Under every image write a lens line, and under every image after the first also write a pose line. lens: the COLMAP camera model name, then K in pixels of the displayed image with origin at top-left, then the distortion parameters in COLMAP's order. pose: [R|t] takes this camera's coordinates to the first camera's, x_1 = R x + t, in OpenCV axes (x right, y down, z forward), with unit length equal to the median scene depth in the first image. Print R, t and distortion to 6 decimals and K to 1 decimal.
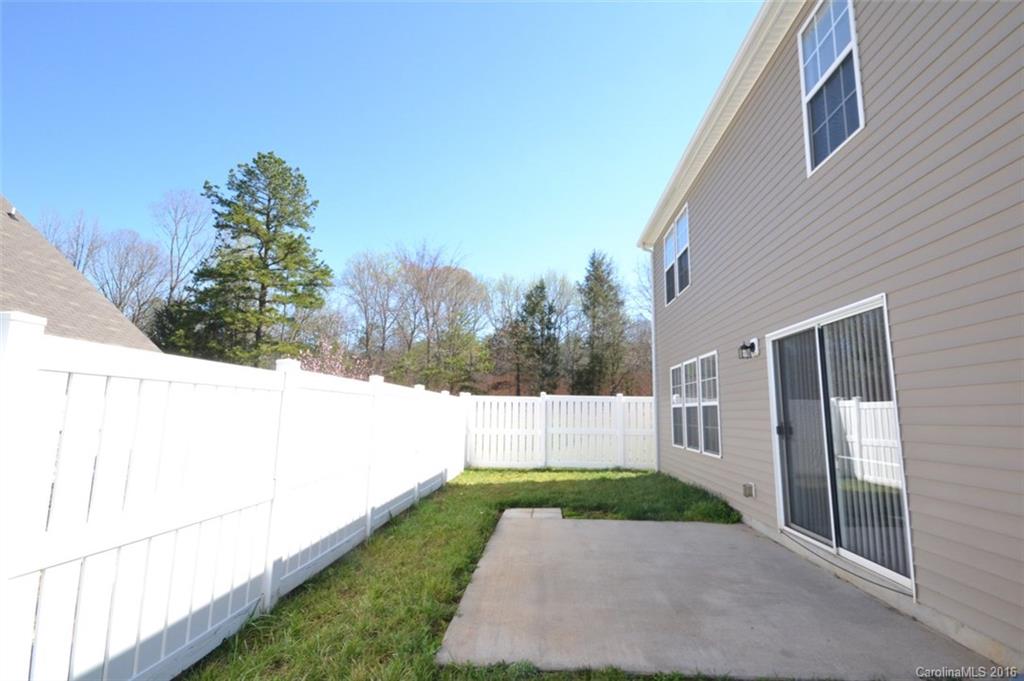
lens RADIAL K [[473.1, 0, 533.4], [0, 473.1, 350.4], [0, 0, 1]] dist [-0.003496, 0.000627]
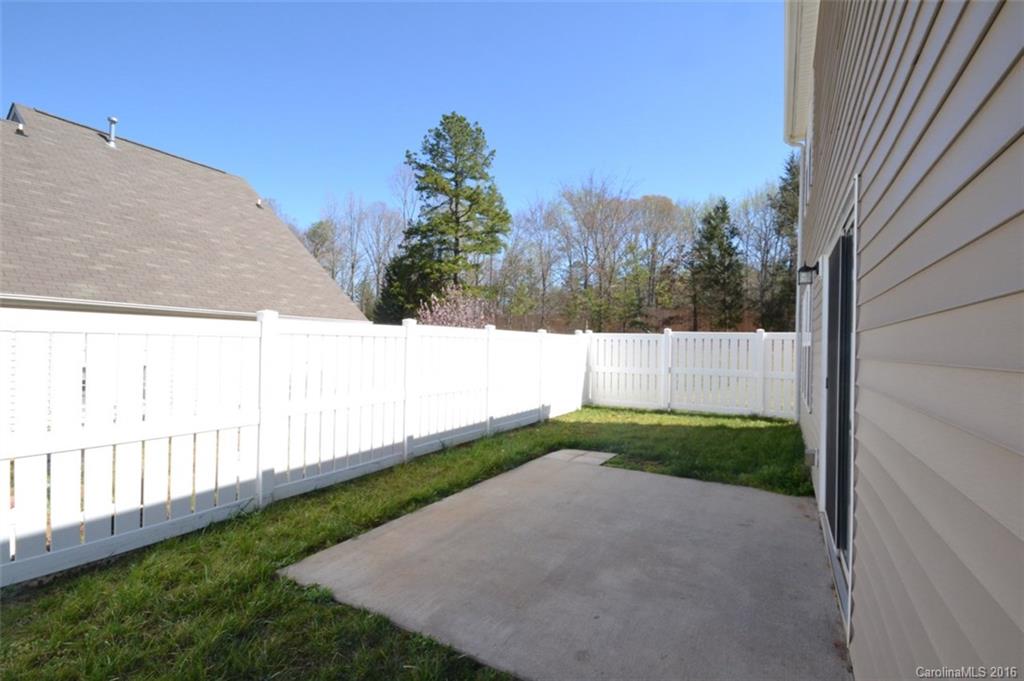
lens RADIAL K [[473.1, 0, 533.4], [0, 473.1, 350.4], [0, 0, 1]] dist [-0.003496, 0.000627]
pose [[0.894399, 0.006974, -0.447215, 0.108383], [0.054472, 0.990737, 0.124392, 0.001299], [0.443940, -0.135617, 0.885734, 0.040336]]
